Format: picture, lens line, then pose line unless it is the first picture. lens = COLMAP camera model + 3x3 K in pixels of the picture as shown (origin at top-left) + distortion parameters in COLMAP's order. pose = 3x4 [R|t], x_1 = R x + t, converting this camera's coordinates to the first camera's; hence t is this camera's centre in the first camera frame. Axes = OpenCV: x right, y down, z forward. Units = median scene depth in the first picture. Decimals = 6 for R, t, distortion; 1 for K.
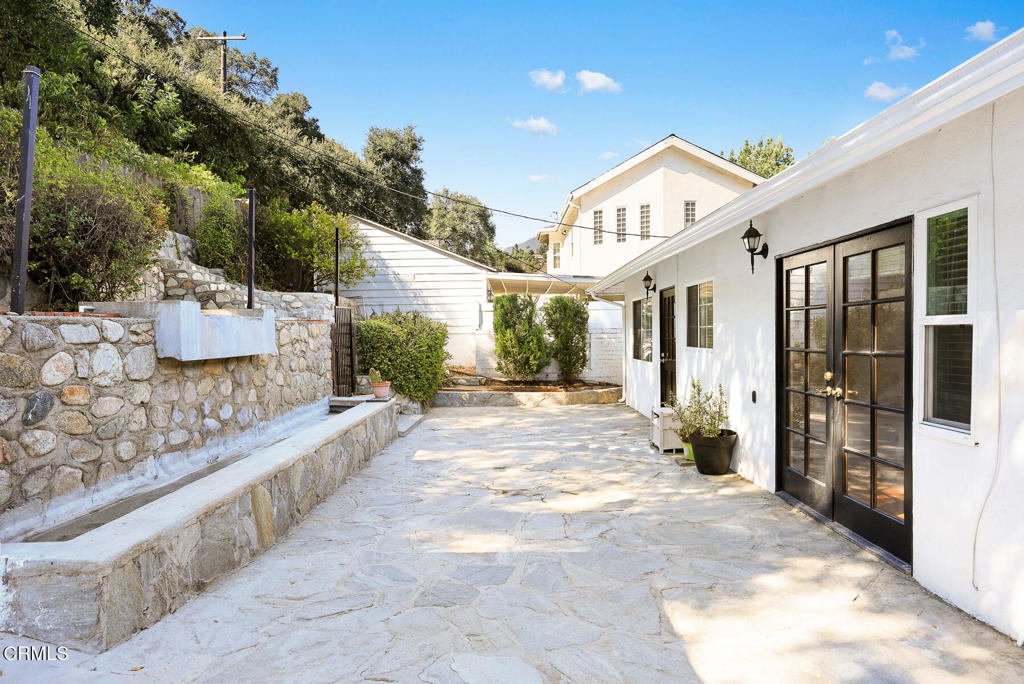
lens RADIAL K [[628.9, 0, 511.3], [0, 628.9, 349.6], [0, 0, 1]] dist [-0.005136, -0.000911]
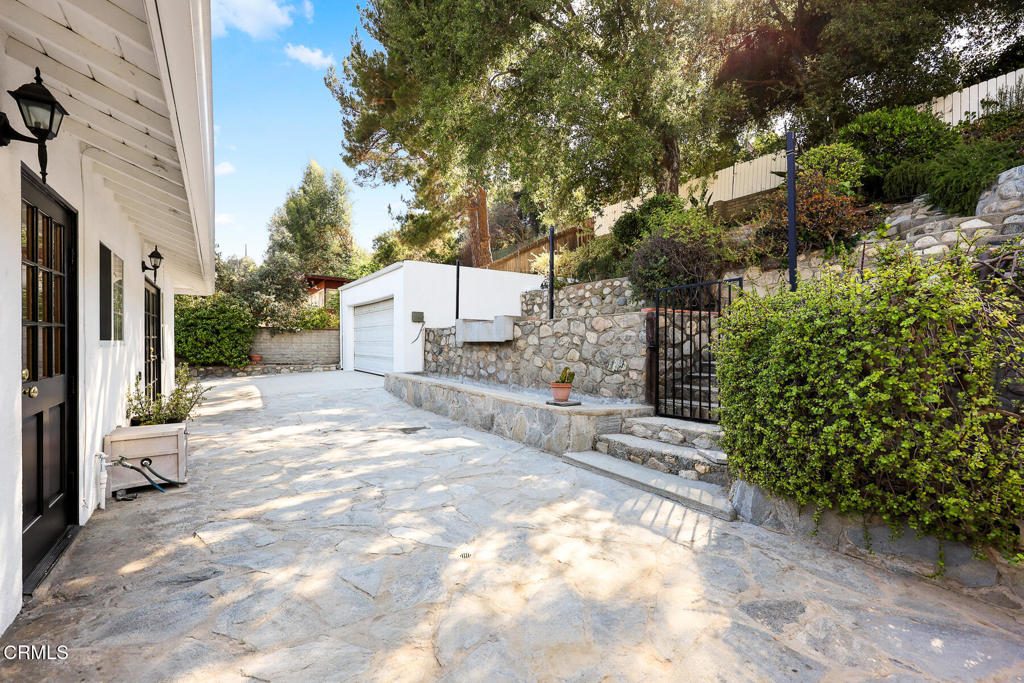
lens RADIAL K [[435.9, 0, 508.1], [0, 435.9, 340.3], [0, 0, 1]] dist [0.000599, 0.000192]
pose [[-0.831572, 0.003871, -0.555404, 0.337961], [-0.011755, 0.999629, 0.024567, -0.036103], [0.555293, 0.026958, -0.831218, 2.734097]]
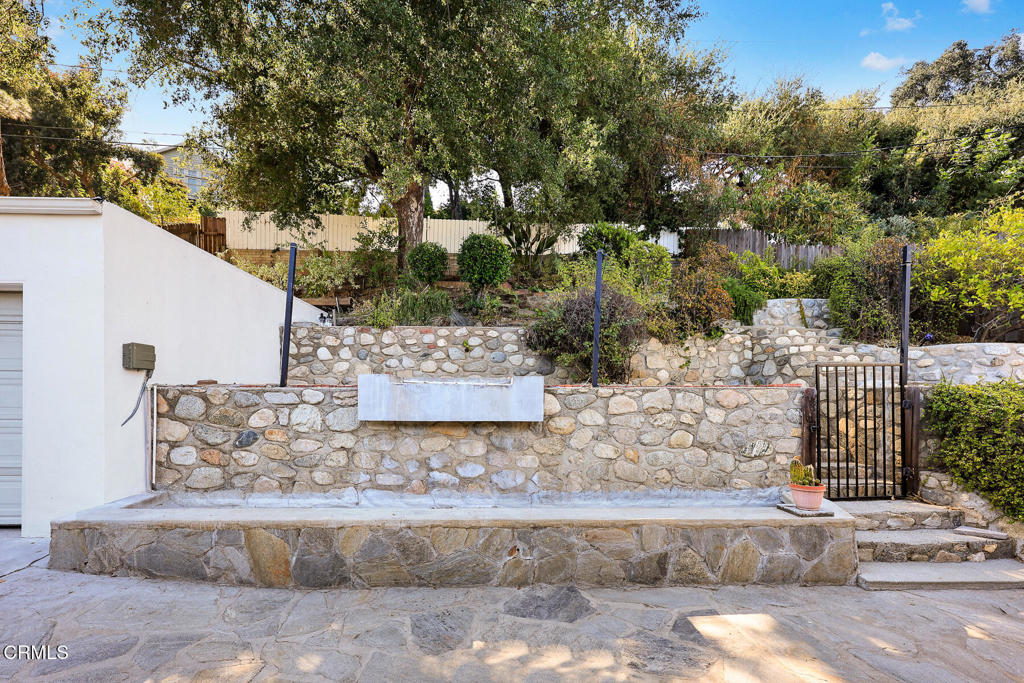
lens RADIAL K [[435.9, 0, 527.3], [0, 435.9, 403.0], [0, 0, 1]] dist [0.000599, 0.000192]
pose [[0.043635, 0.033288, -0.998493, 0.394341], [-0.036290, 0.998838, 0.031714, -0.059887], [0.998388, 0.034851, 0.044792, 1.332879]]
